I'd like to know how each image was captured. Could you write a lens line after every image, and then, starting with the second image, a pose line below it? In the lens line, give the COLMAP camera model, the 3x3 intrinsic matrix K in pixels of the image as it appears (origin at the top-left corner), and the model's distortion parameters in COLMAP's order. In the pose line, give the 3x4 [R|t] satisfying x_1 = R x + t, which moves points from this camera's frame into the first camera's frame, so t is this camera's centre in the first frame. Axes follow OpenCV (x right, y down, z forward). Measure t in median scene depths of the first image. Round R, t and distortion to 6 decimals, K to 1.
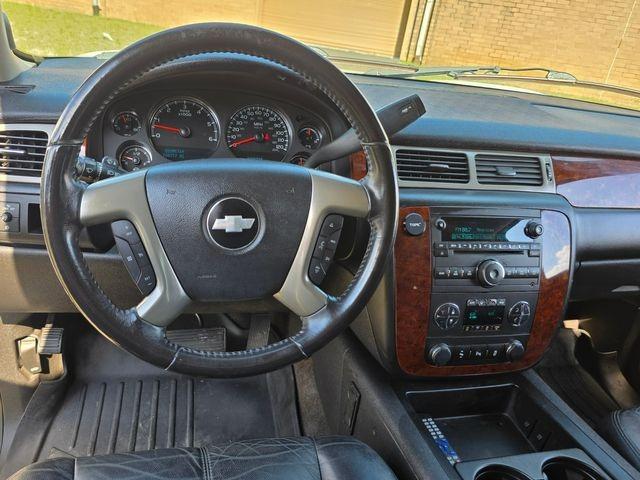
lens RADIAL K [[503.9, 0, 303.8], [0, 503.9, 240.6], [0, 0, 1]] dist [0.004219, -0.001633]
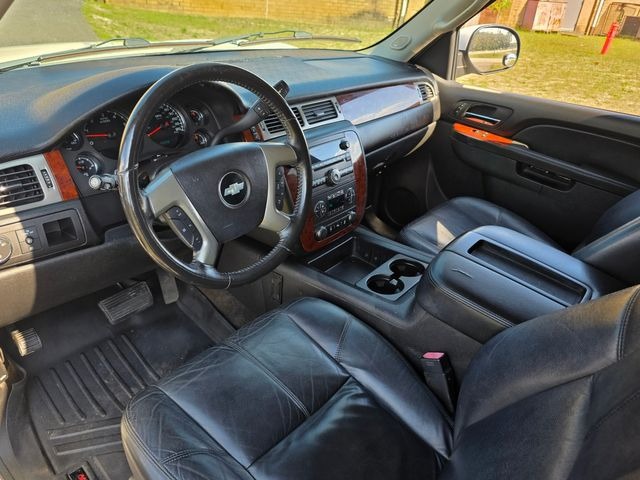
lens RADIAL K [[503.9, 0, 303.8], [0, 503.9, 240.6], [0, 0, 1]] dist [0.004219, -0.001633]
pose [[0.792781, -0.336863, 0.507959, -0.610385], [0.257717, 0.940493, 0.221483, -0.129017], [-0.552341, -0.044678, 0.832420, -0.333863]]
